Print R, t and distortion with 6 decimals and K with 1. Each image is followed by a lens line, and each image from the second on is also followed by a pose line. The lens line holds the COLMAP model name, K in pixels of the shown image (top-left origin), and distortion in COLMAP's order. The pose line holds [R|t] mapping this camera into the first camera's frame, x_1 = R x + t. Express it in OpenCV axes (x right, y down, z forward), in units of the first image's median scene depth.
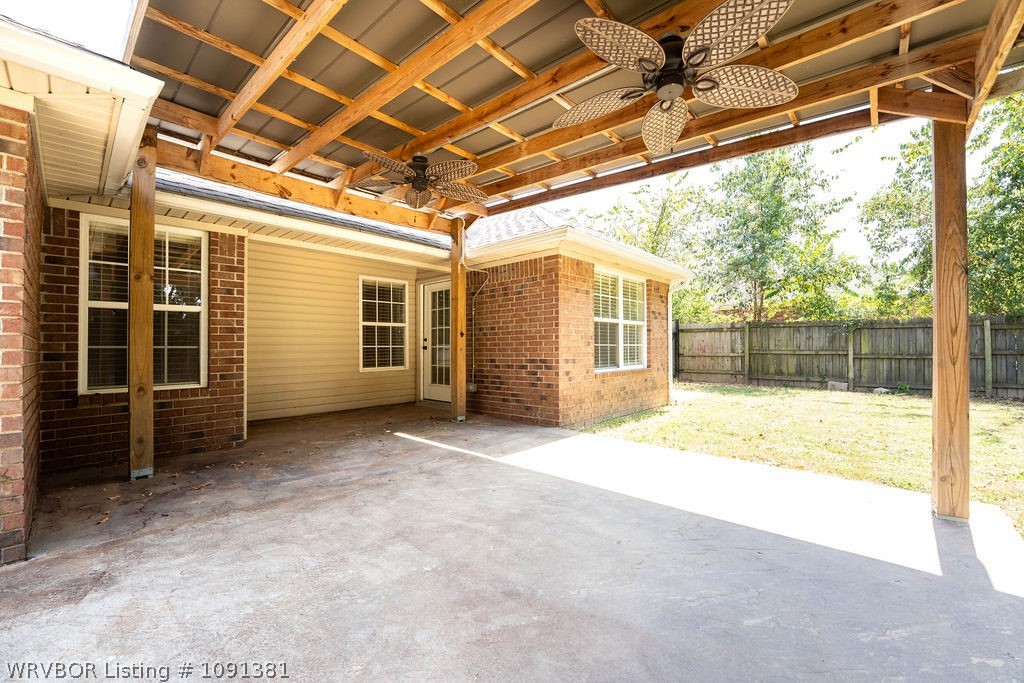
lens RADIAL K [[414.2, 0, 512.0], [0, 414.2, 341.5], [0, 0, 1]] dist [-0.001766, -0.000037]
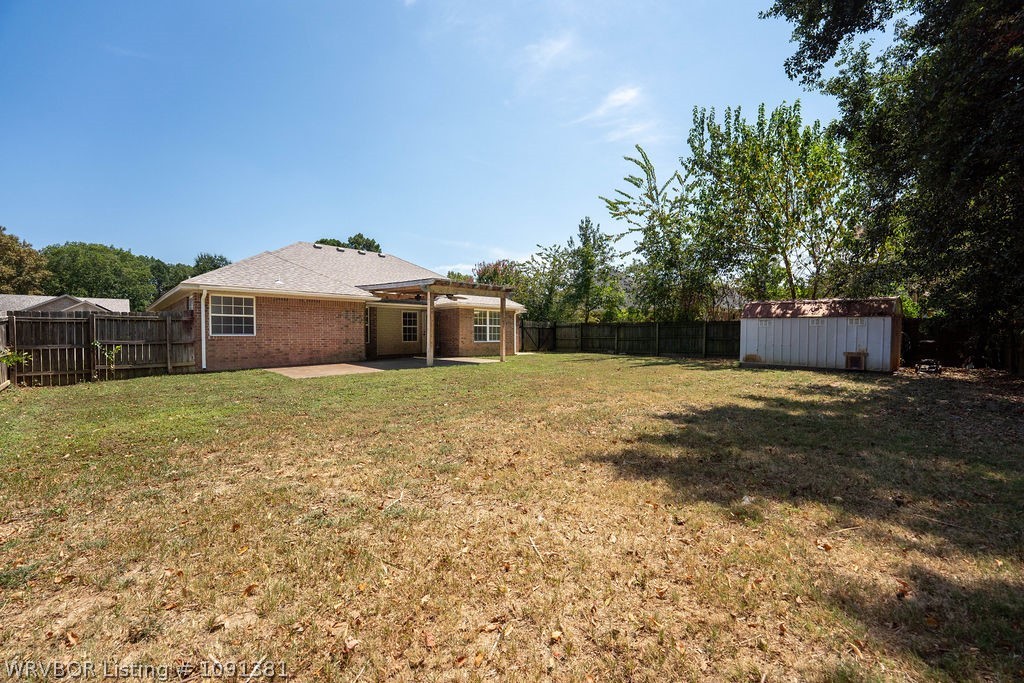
lens RADIAL K [[414.2, 0, 512.0], [0, 414.2, 341.5], [0, 0, 1]] dist [-0.001766, -0.000037]
pose [[0.998792, 0.004067, -0.048963, 0.549731], [-0.002734, 0.999625, 0.027260, -0.016132], [0.049056, -0.027093, 0.998429, -1.869355]]
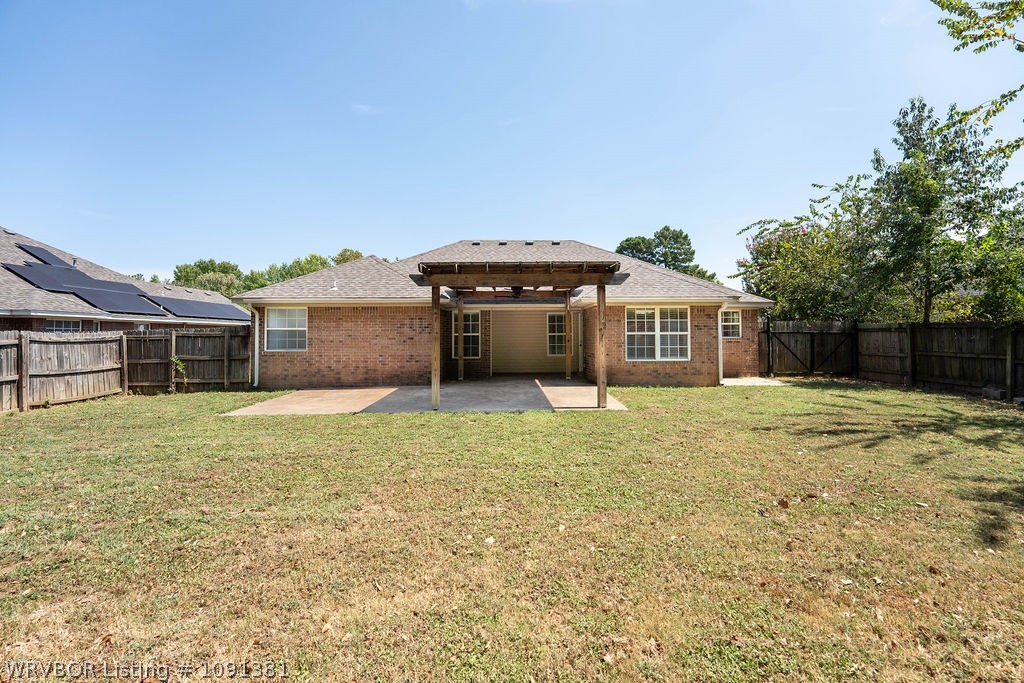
lens RADIAL K [[423.8, 0, 512.3], [0, 423.8, 328.4], [0, 0, 1]] dist [-0.021986, 0.000253]
pose [[0.688587, -0.006643, -0.725124, 1.074602], [0.008434, 0.999964, -0.001153, -0.068608], [0.725105, -0.005321, 0.688618, -0.644211]]
